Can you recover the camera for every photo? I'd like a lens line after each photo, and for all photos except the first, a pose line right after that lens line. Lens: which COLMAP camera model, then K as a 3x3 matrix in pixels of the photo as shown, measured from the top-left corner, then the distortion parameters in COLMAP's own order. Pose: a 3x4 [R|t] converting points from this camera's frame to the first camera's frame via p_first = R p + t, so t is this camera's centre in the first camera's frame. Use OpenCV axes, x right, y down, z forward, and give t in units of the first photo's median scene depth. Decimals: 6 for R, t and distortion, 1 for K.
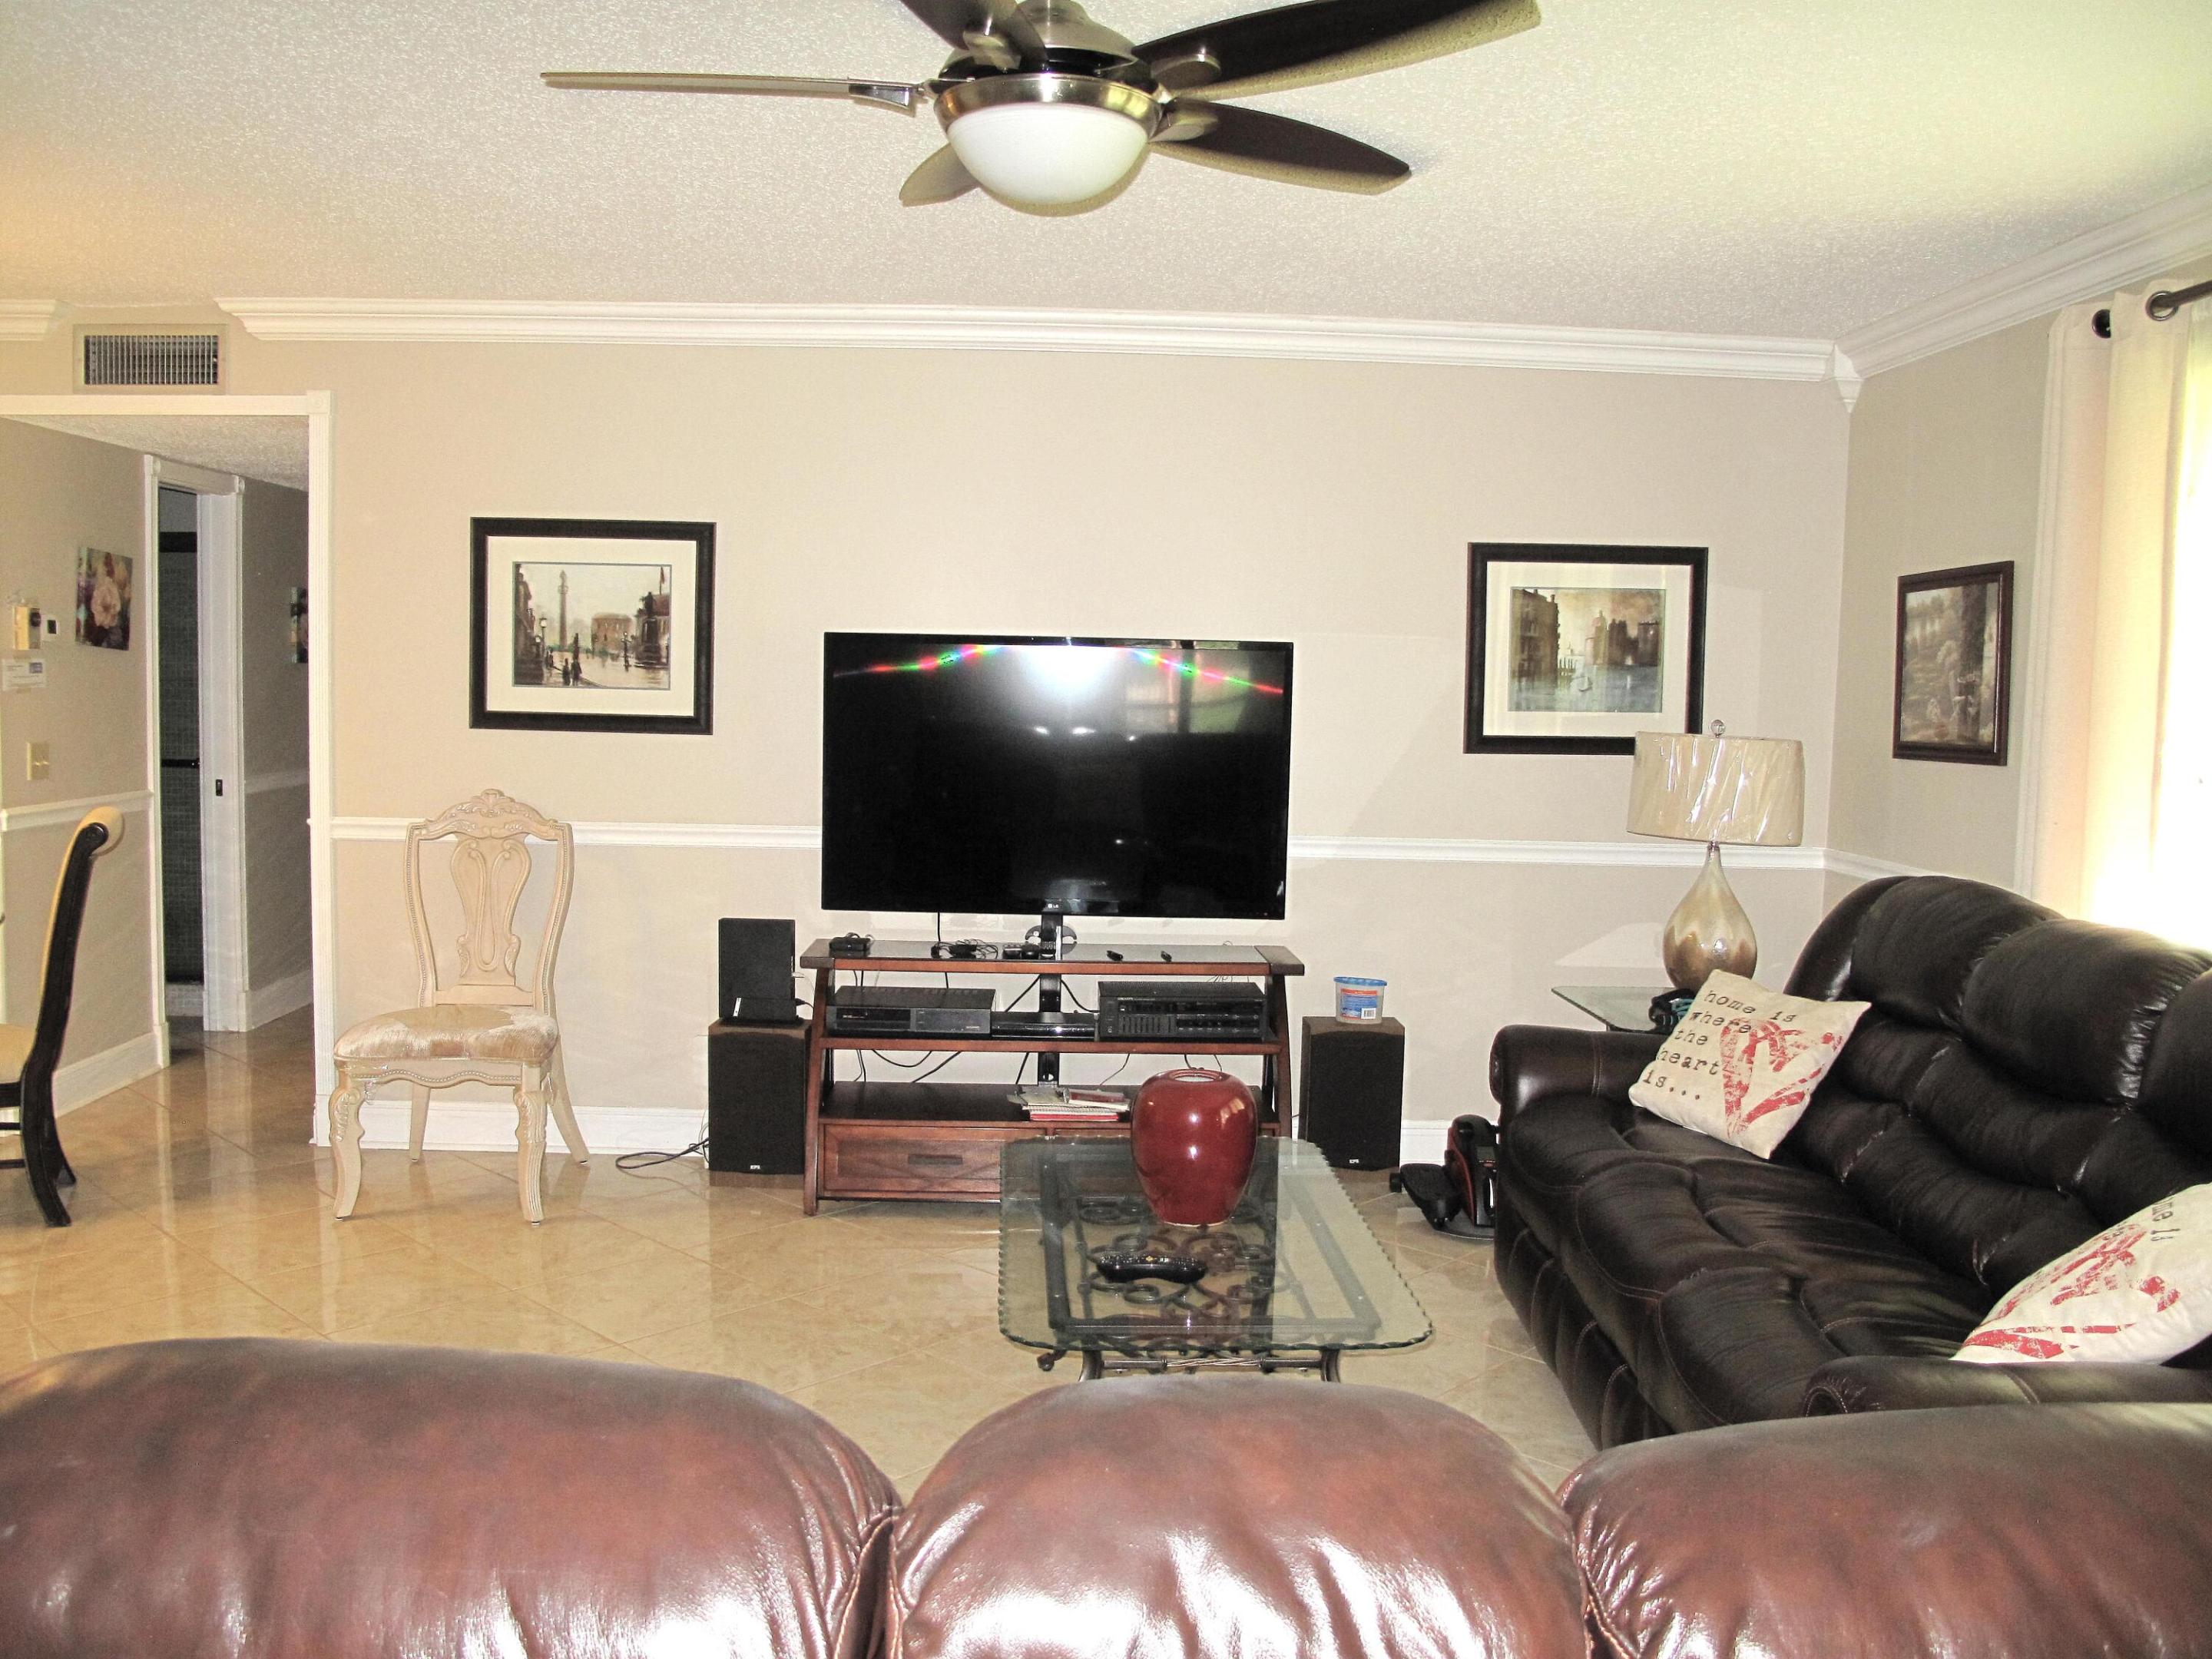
lens RADIAL K [[1901.5, 0, 1038.5], [0, 1901.5, 830.1], [0, 0, 1]] dist [-0.134604, 0.102726]
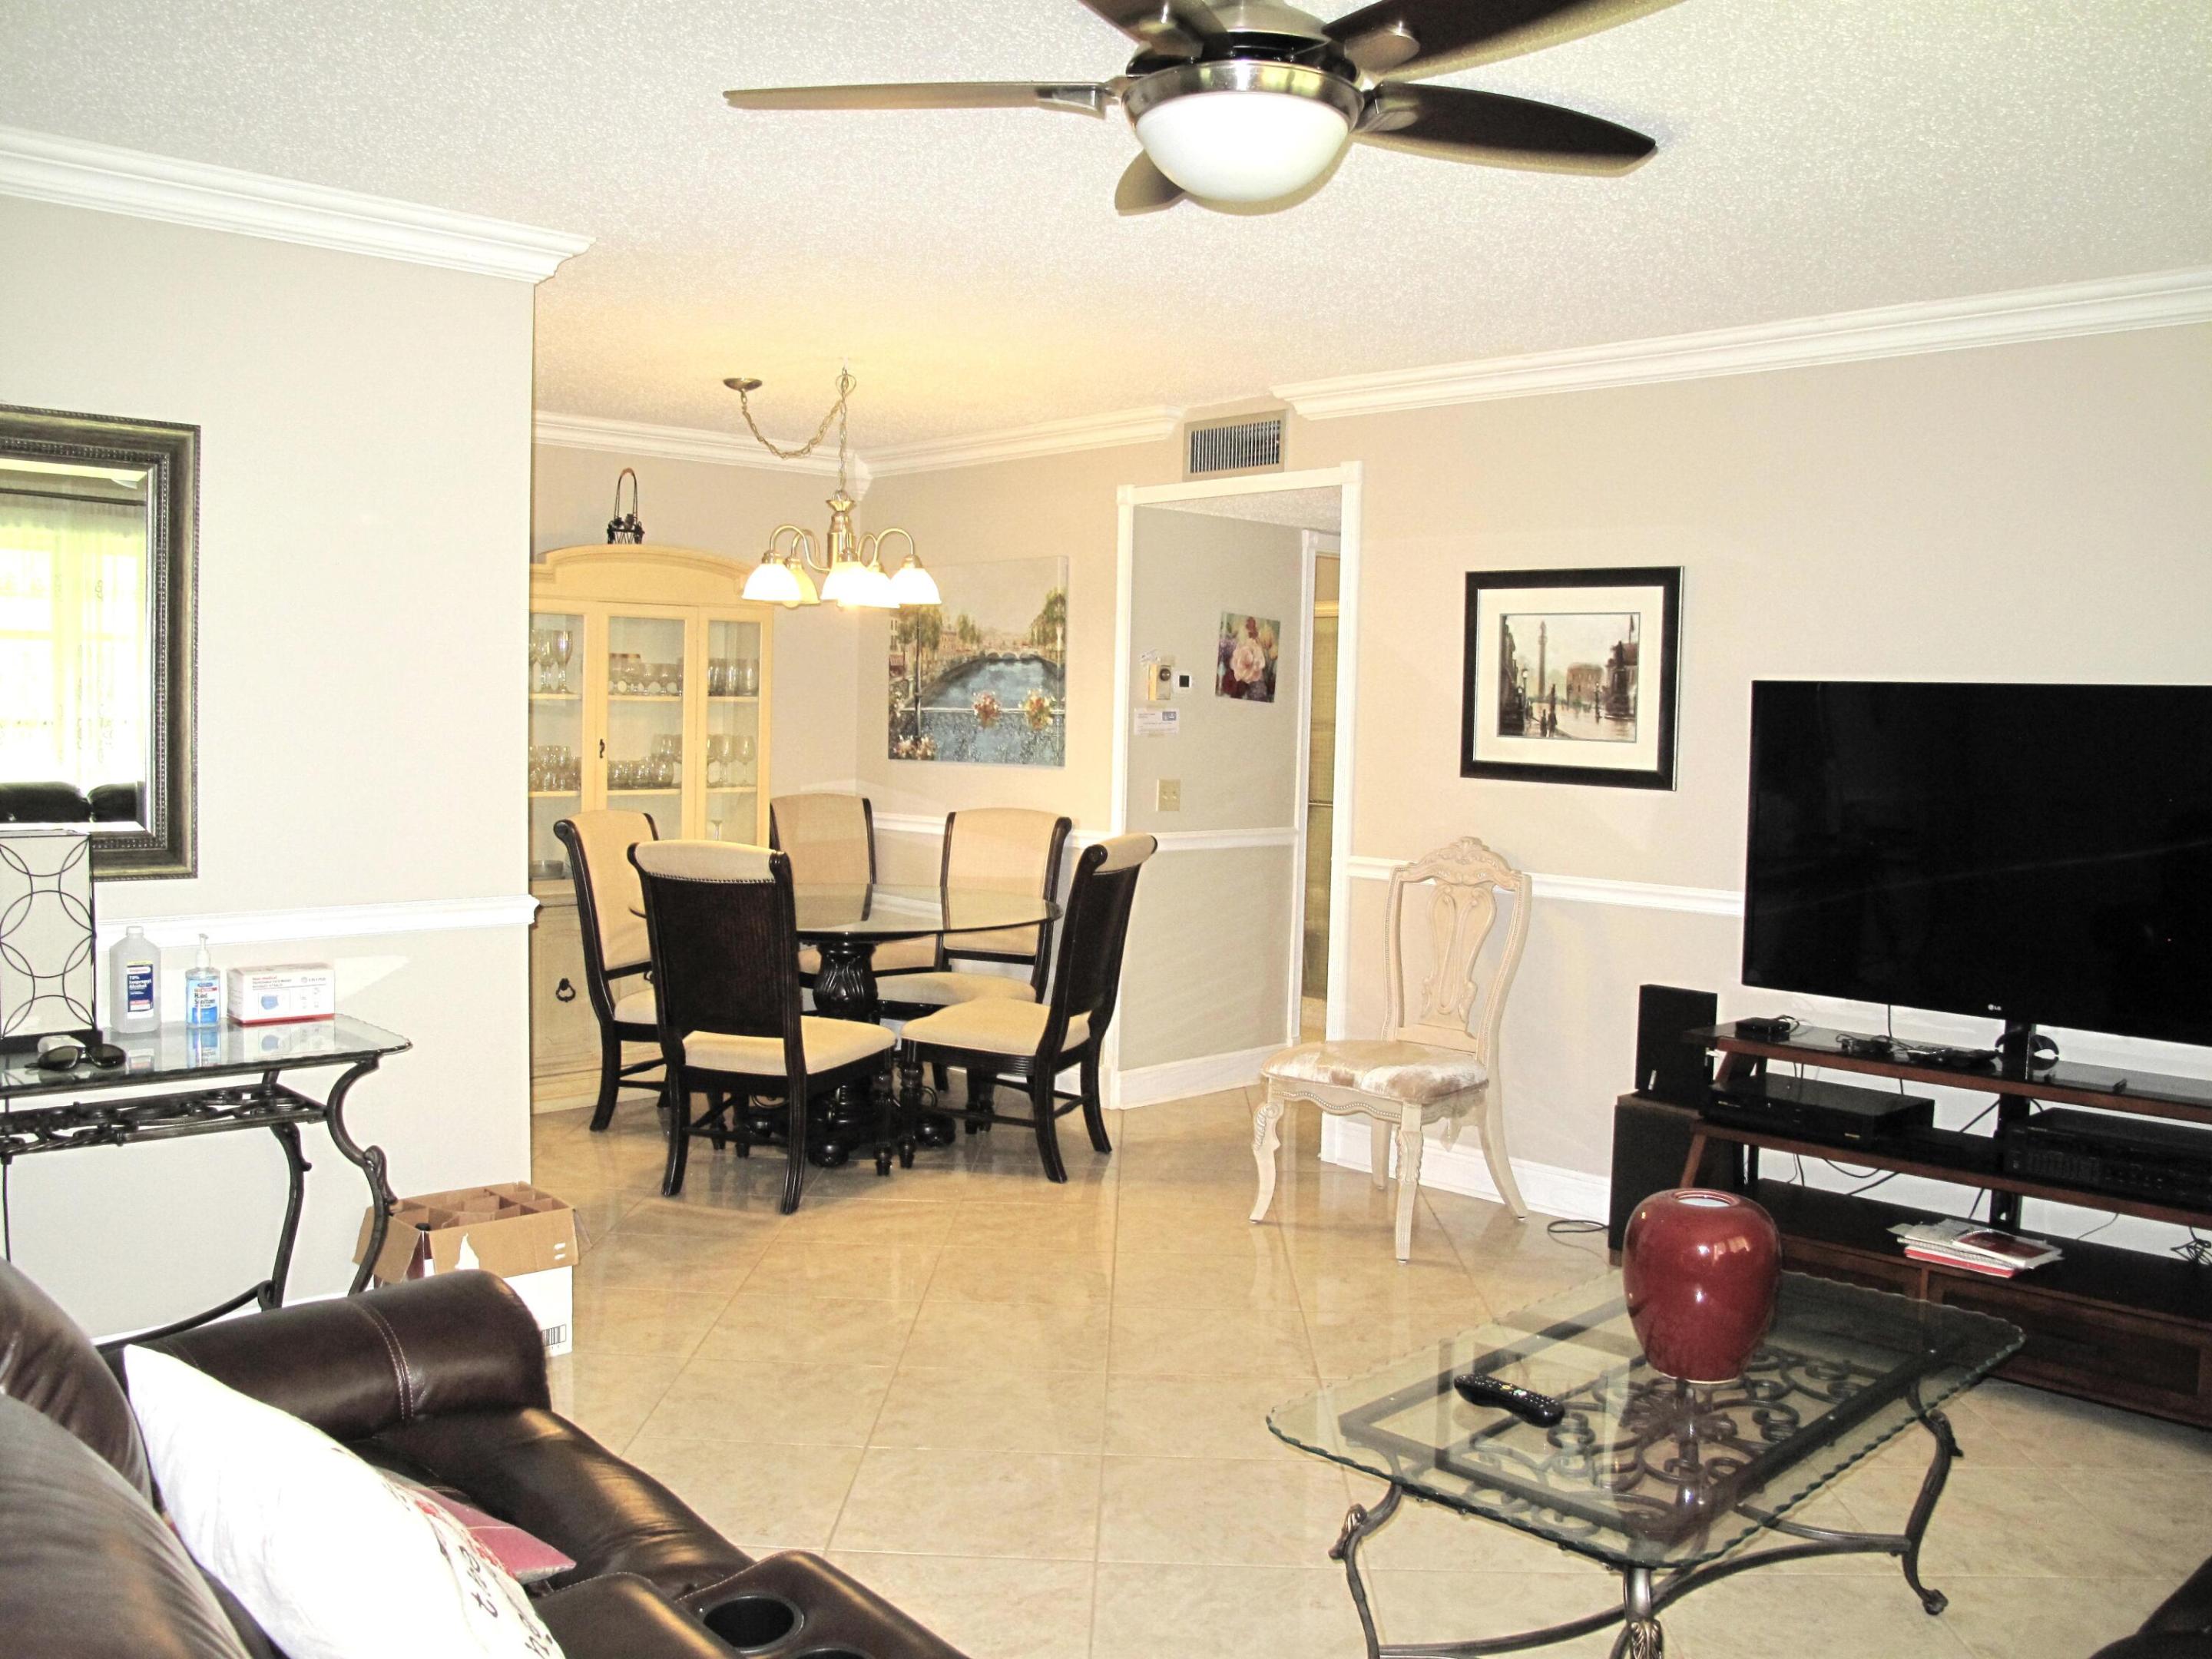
lens RADIAL K [[1845.6, 0, 1098.8], [0, 1845.6, 834.0], [0, 0, 1]] dist [-0.138483, 0.100167]
pose [[0.684550, 0.045287, -0.727558, 0.303895], [-0.072652, 0.997338, -0.006278, -0.002506], [0.725337, 0.057156, 0.686018, 0.176823]]
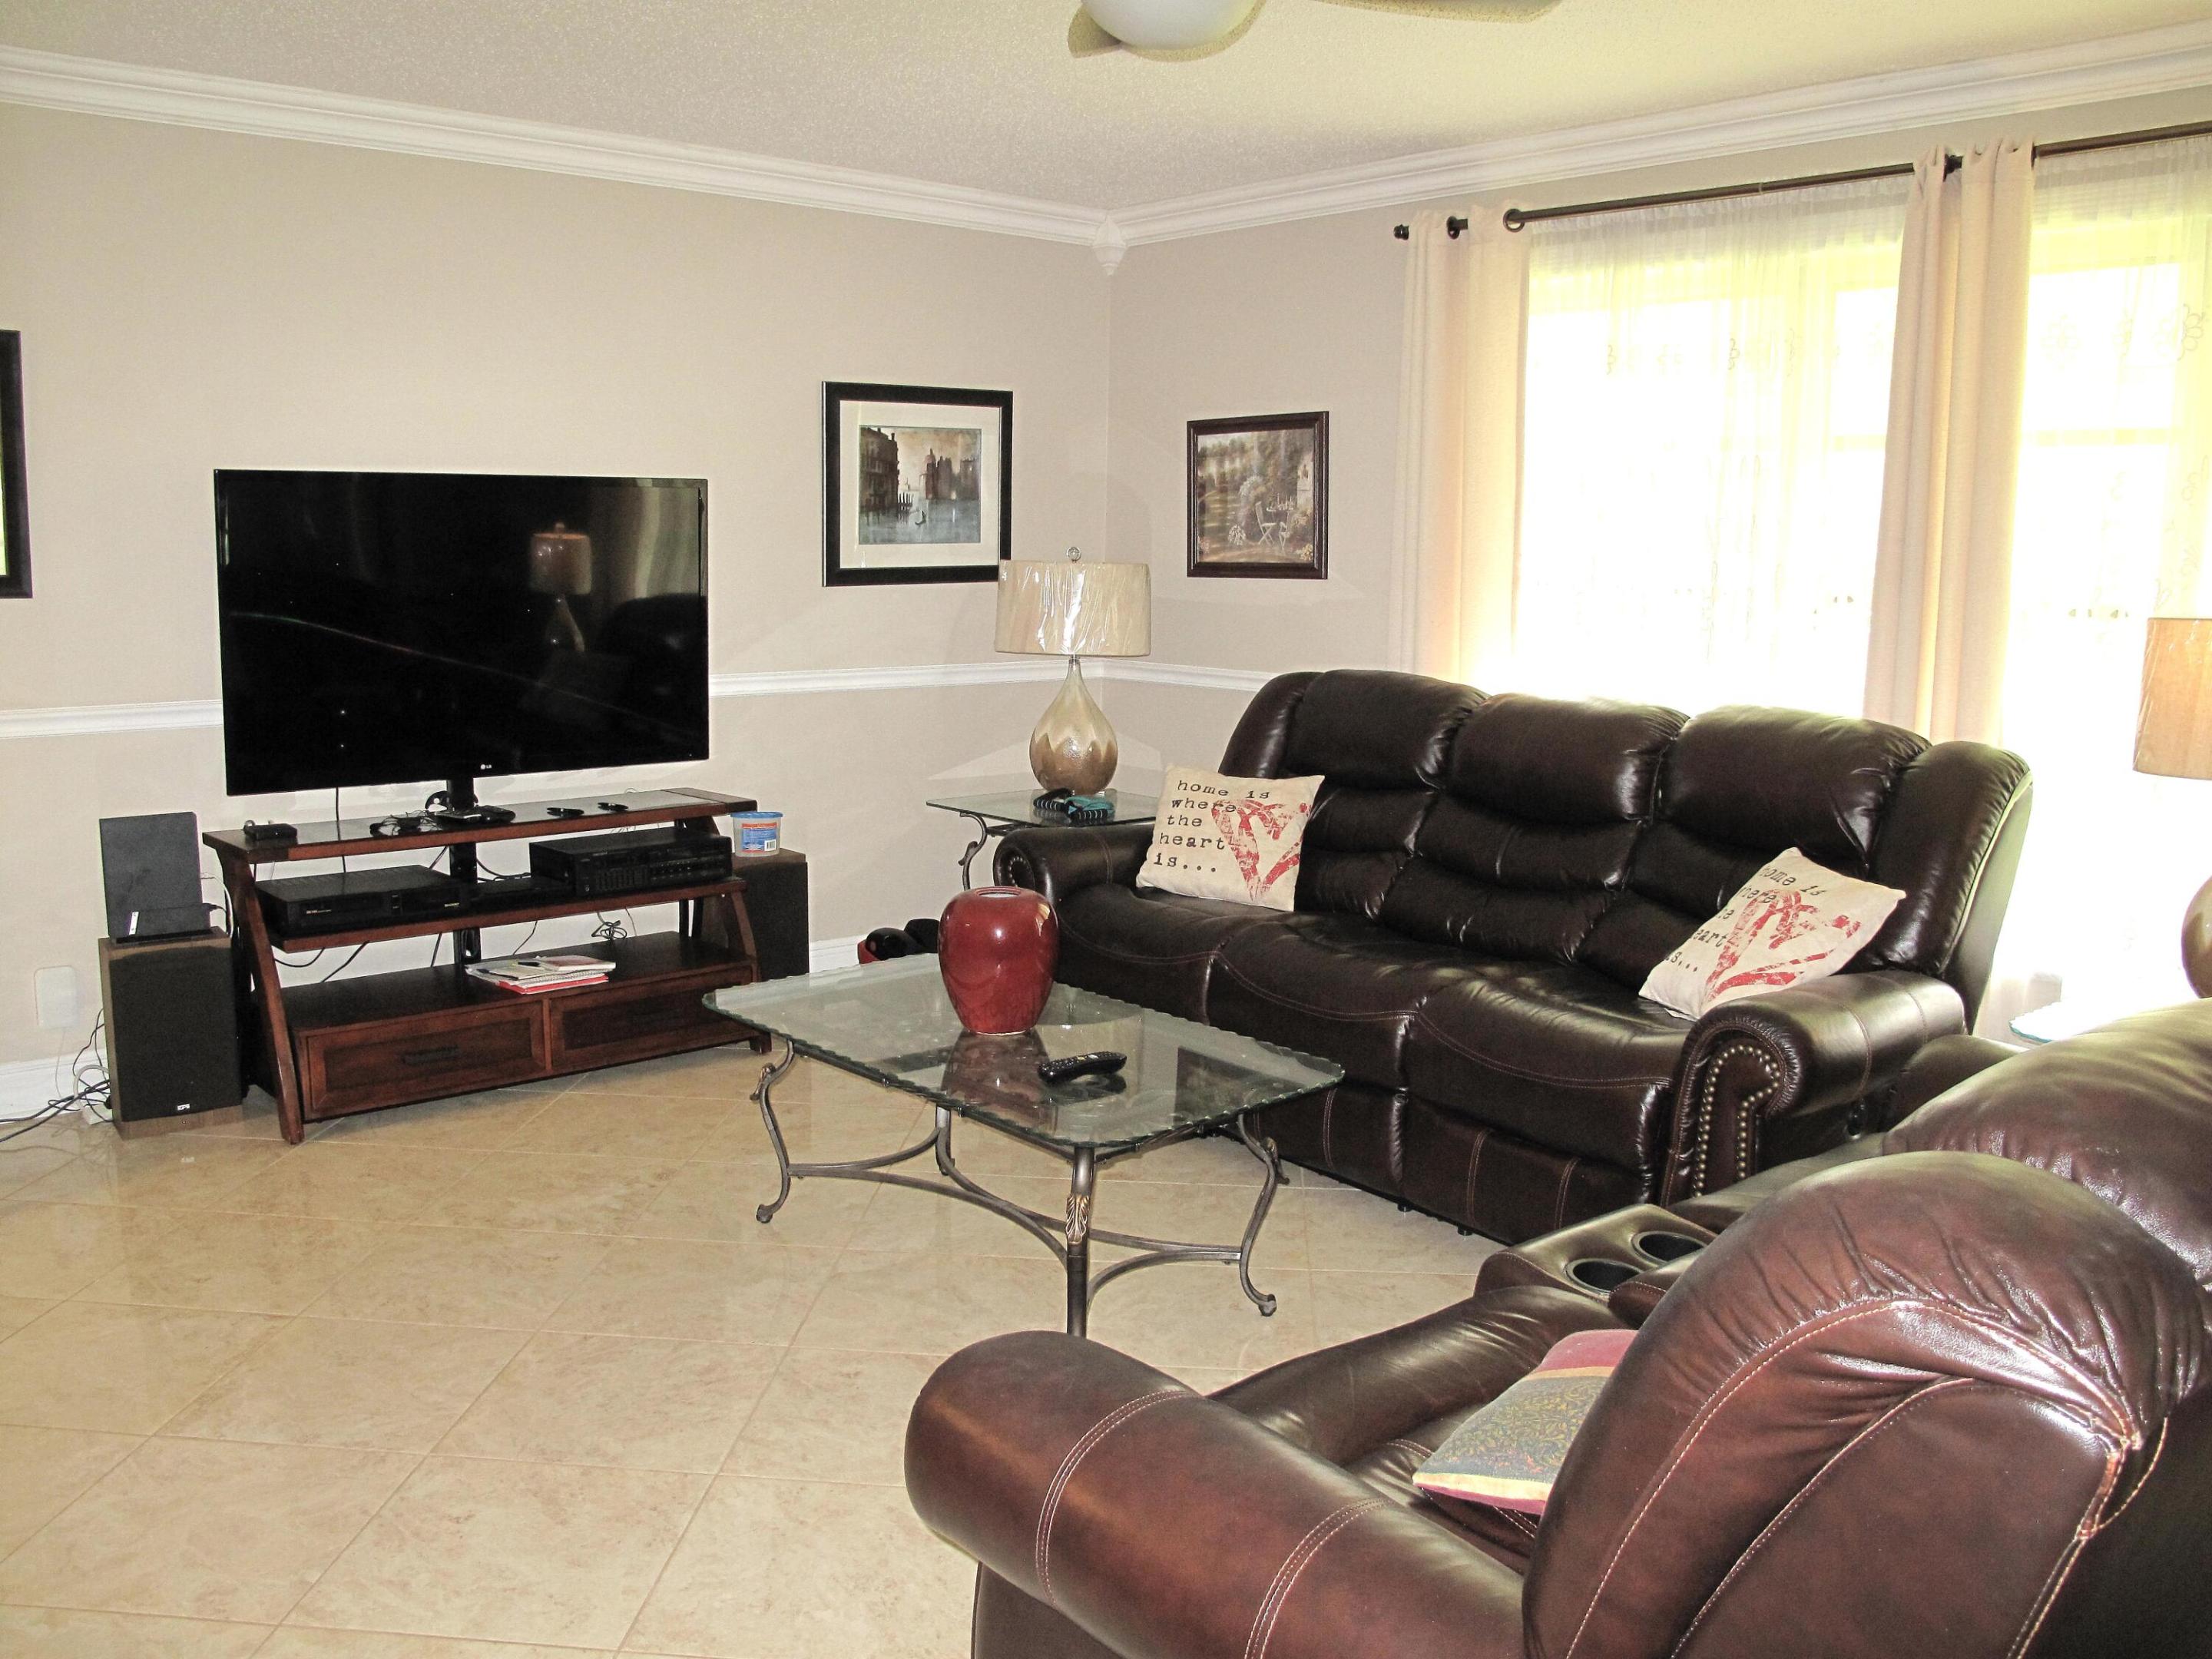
lens RADIAL K [[1977.5, 0, 946.4], [0, 1977.5, 831.4], [0, 0, 1]] dist [-0.167481, 0.239716]
pose [[0.773230, -0.107262, 0.624988, -0.412288], [0.060399, 0.993567, 0.095793, -0.006631], [-0.631243, -0.036321, 0.774734, 0.116516]]
